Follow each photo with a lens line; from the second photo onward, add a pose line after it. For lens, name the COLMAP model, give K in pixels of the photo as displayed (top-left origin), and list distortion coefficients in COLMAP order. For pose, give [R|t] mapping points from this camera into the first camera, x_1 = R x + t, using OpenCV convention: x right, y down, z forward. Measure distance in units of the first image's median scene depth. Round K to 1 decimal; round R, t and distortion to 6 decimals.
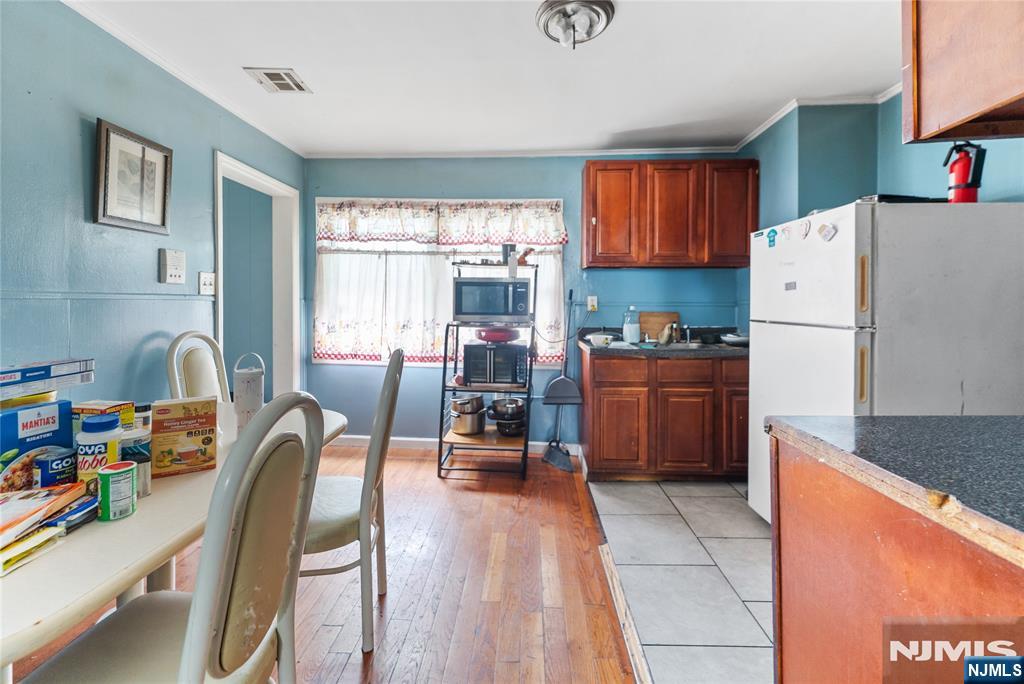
lens RADIAL K [[417.7, 0, 511.7], [0, 417.7, 297.6], [0, 0, 1]] dist [-0.001266, -0.001007]
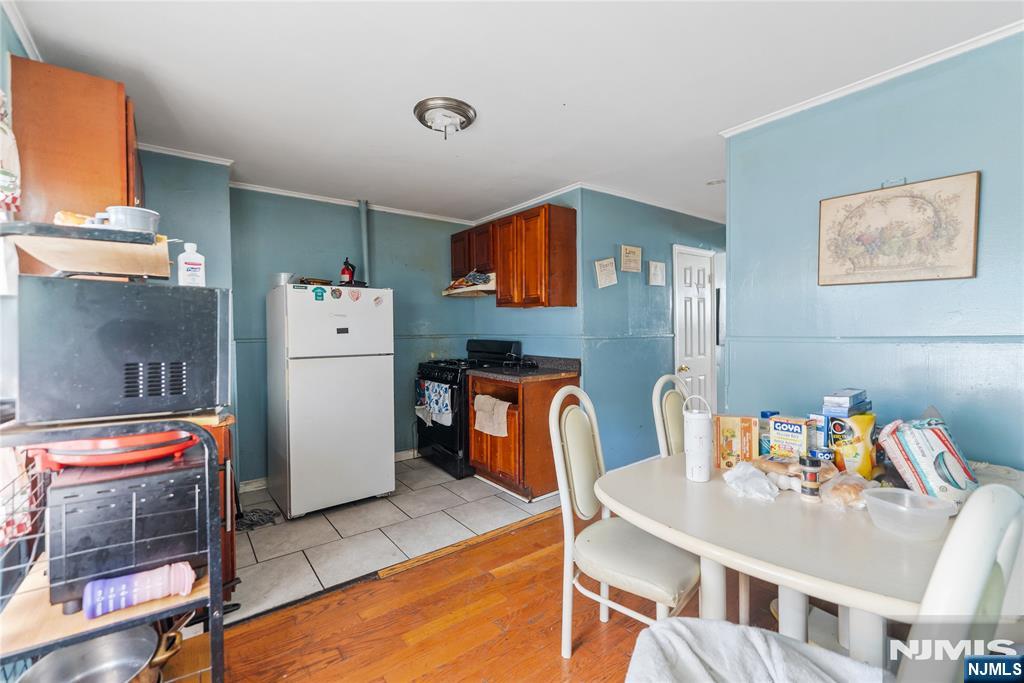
lens RADIAL K [[417.7, 0, 510.9], [0, 417.7, 336.6], [0, 0, 1]] dist [-0.001266, -0.001007]
pose [[-0.650011, -0.007720, 0.759885, -0.783416], [-0.002238, 0.999964, 0.008246, -0.019208], [-0.759921, 0.003659, -0.650005, 1.413812]]
